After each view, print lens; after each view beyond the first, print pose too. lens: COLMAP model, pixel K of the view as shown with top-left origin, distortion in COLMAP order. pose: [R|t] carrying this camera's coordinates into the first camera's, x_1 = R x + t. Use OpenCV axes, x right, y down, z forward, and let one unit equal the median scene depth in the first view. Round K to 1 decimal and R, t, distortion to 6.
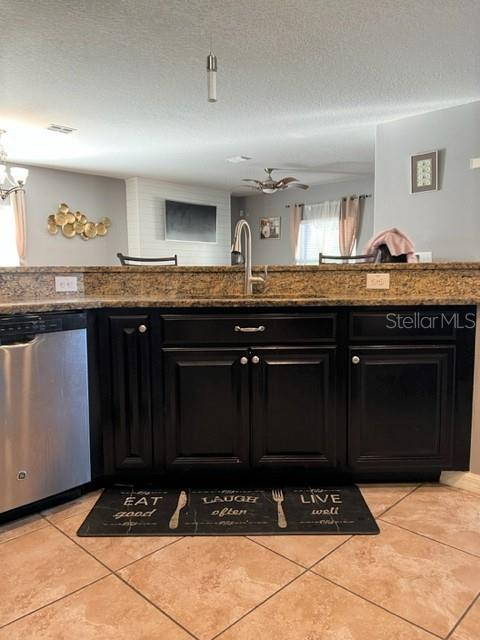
lens RADIAL K [[487.9, 0, 251.2], [0, 487.9, 315.6], [0, 0, 1]] dist [0.035615, -0.054768]
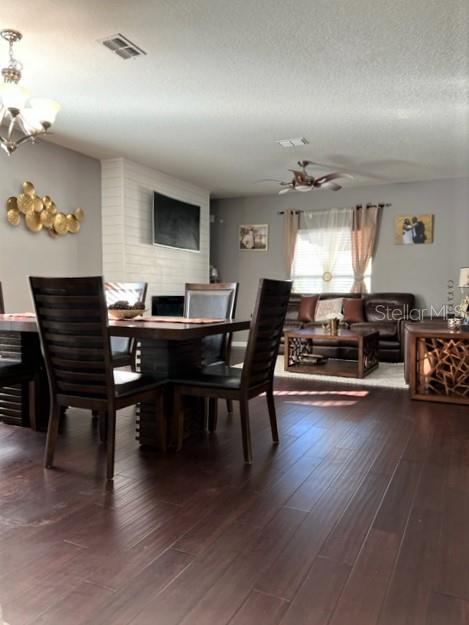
lens RADIAL K [[476.5, 0, 241.2], [0, 476.5, 311.1], [0, 0, 1]] dist [0.035615, -0.054768]
pose [[0.958195, 0.007789, 0.286011, -0.256974], [0.005408, 0.998958, -0.045325, -0.013550], [-0.286066, 0.044977, 0.957154, 0.246128]]
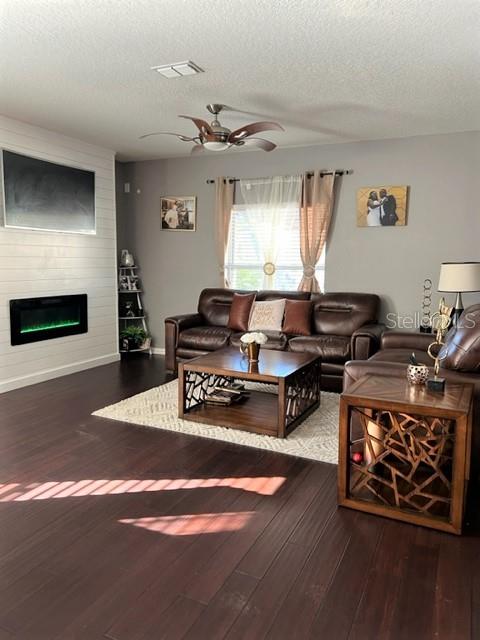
lens RADIAL K [[487.9, 0, 242.1], [0, 487.9, 315.8], [0, 0, 1]] dist [0.035615, -0.054768]
pose [[0.952084, -0.010600, 0.305653, -0.094318], [0.002683, 0.999650, 0.026311, -0.069137], [-0.305825, -0.024230, 0.951779, 0.407553]]
